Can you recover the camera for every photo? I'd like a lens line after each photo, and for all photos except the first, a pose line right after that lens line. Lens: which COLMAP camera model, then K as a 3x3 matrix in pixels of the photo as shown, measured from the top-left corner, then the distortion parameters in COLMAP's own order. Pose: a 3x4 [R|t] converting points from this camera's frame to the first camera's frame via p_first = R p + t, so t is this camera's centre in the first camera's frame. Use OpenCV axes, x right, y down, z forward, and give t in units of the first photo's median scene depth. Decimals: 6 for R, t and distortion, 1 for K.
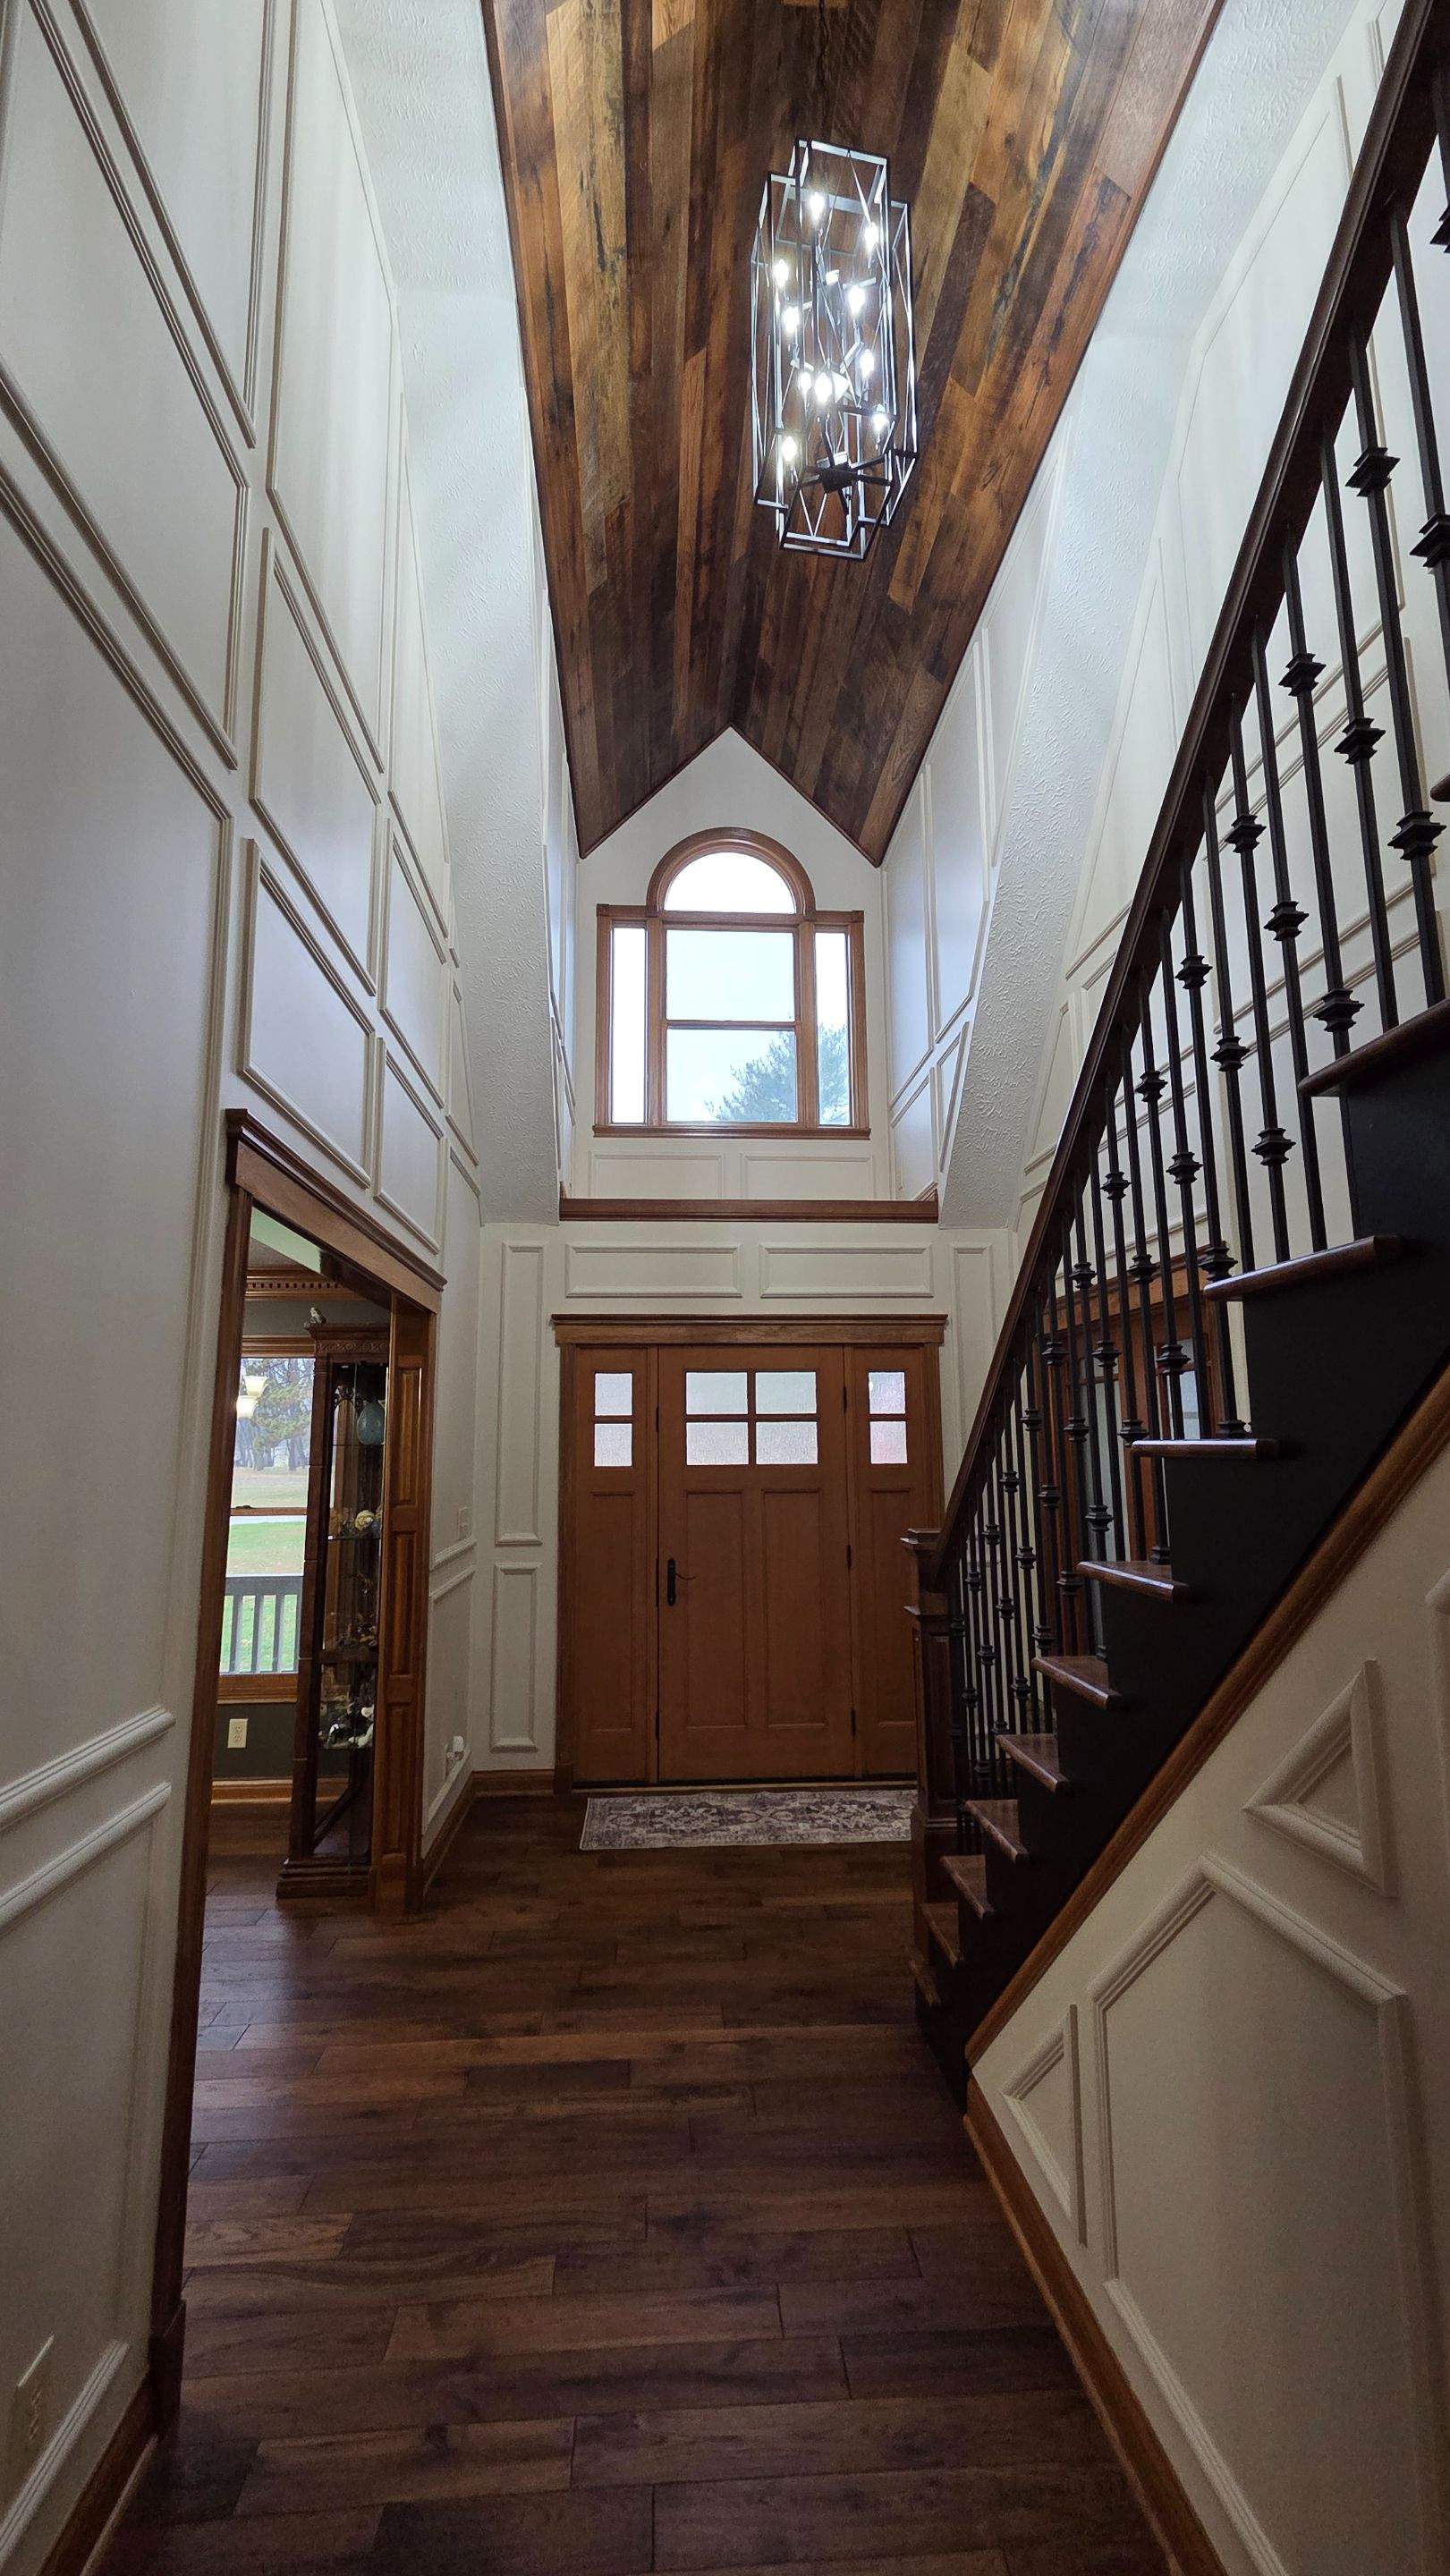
lens RADIAL K [[1054.1, 0, 728.1], [0, 1054.1, 1293.5], [0, 0, 1]] dist [-0.004156, -0.000025]
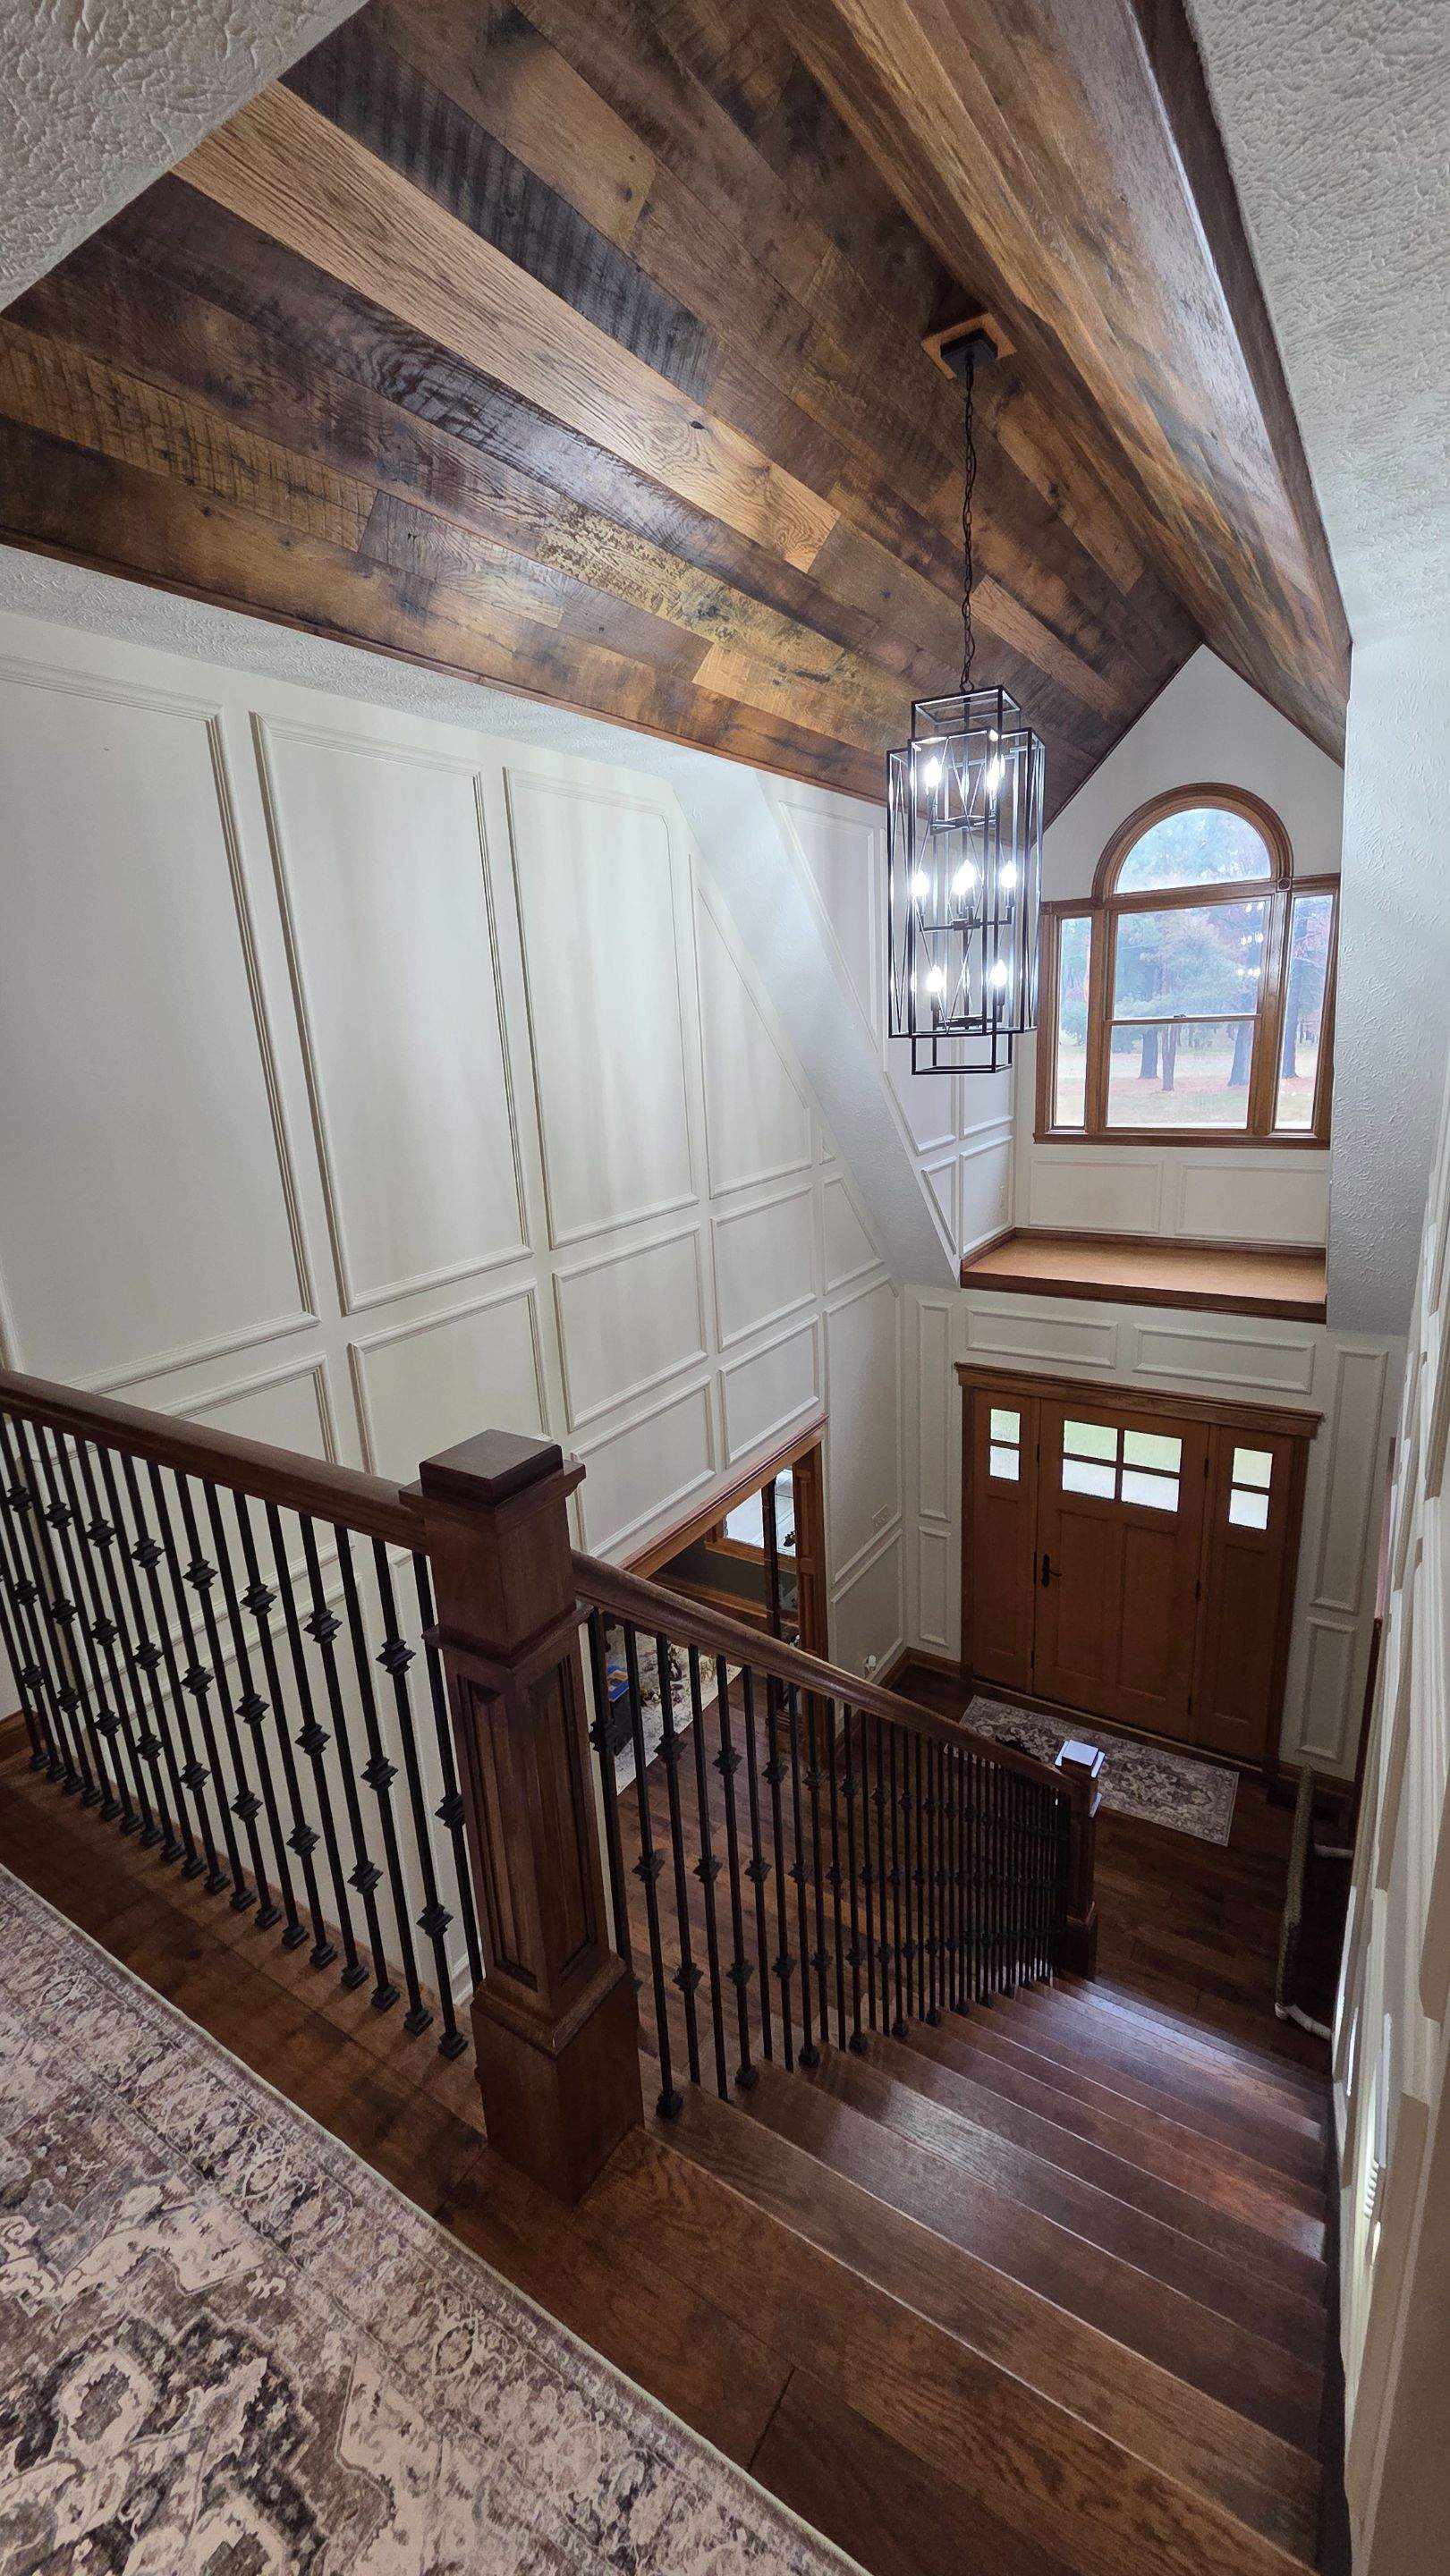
lens RADIAL K [[1054.1, 0, 727.0], [0, 1054.1, 1281.6], [0, 0, 1]] dist [-0.004156, -0.000025]
pose [[0.800082, 0.125901, -0.586531, 0.335600], [0.126053, 0.920617, 0.369561, -0.560570], [0.586498, -0.369613, 0.720698, -0.027911]]
